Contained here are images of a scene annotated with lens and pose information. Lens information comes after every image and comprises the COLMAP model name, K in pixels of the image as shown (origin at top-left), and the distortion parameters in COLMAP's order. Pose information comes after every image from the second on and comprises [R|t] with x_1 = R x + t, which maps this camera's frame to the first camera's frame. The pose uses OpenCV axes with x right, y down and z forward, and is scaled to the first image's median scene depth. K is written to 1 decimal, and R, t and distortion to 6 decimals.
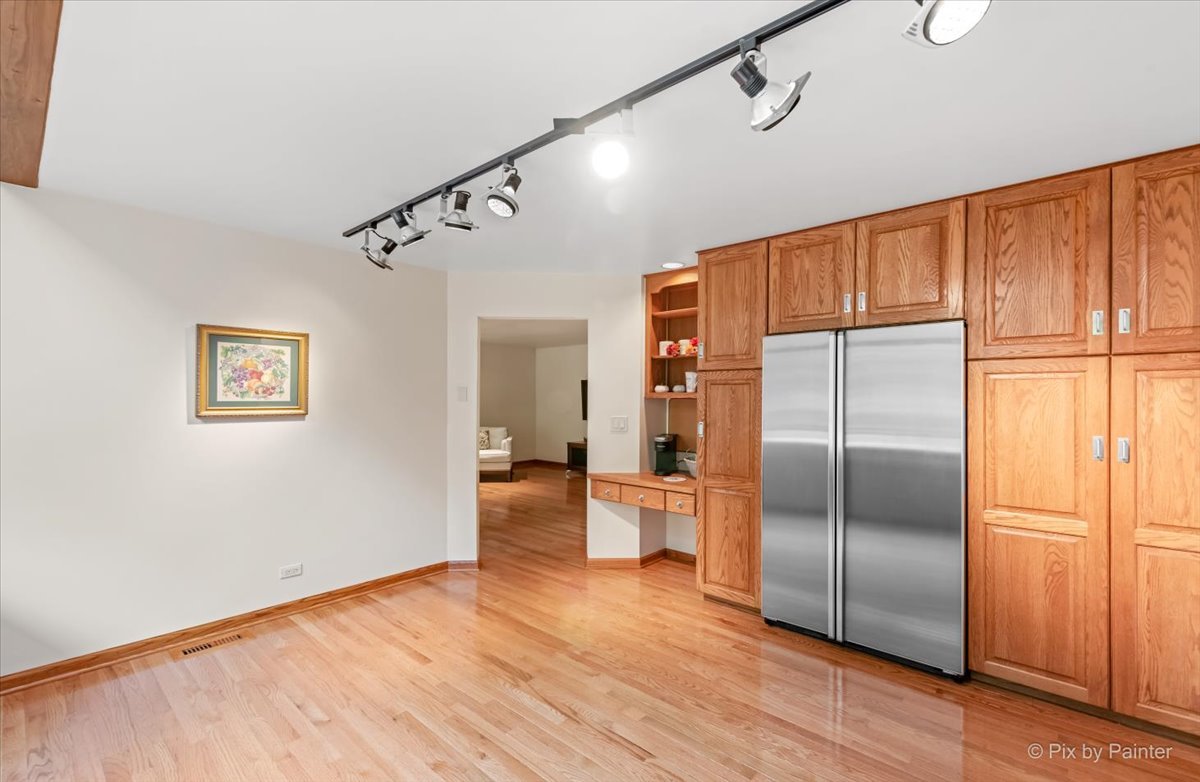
lens RADIAL K [[527.3, 0, 596.2], [0, 527.3, 396.7], [0, 0, 1]] dist [0.001614, -0.001416]
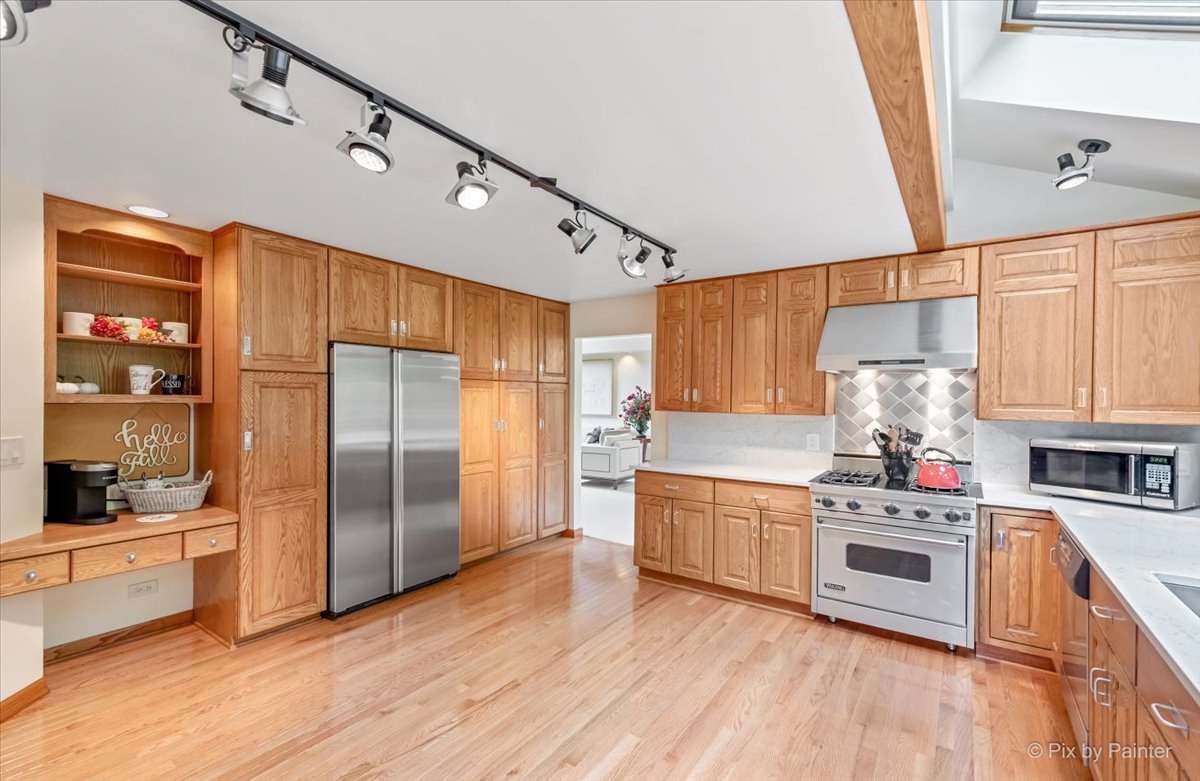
lens RADIAL K [[527.3, 0, 597.4], [0, 527.3, 398.7], [0, 0, 1]] dist [0.001614, -0.001416]
pose [[-0.148204, -0.007545, 0.988928, -0.744896], [-0.011829, 0.999913, 0.005856, -0.016734], [-0.988886, -0.010830, -0.148281, 0.614300]]
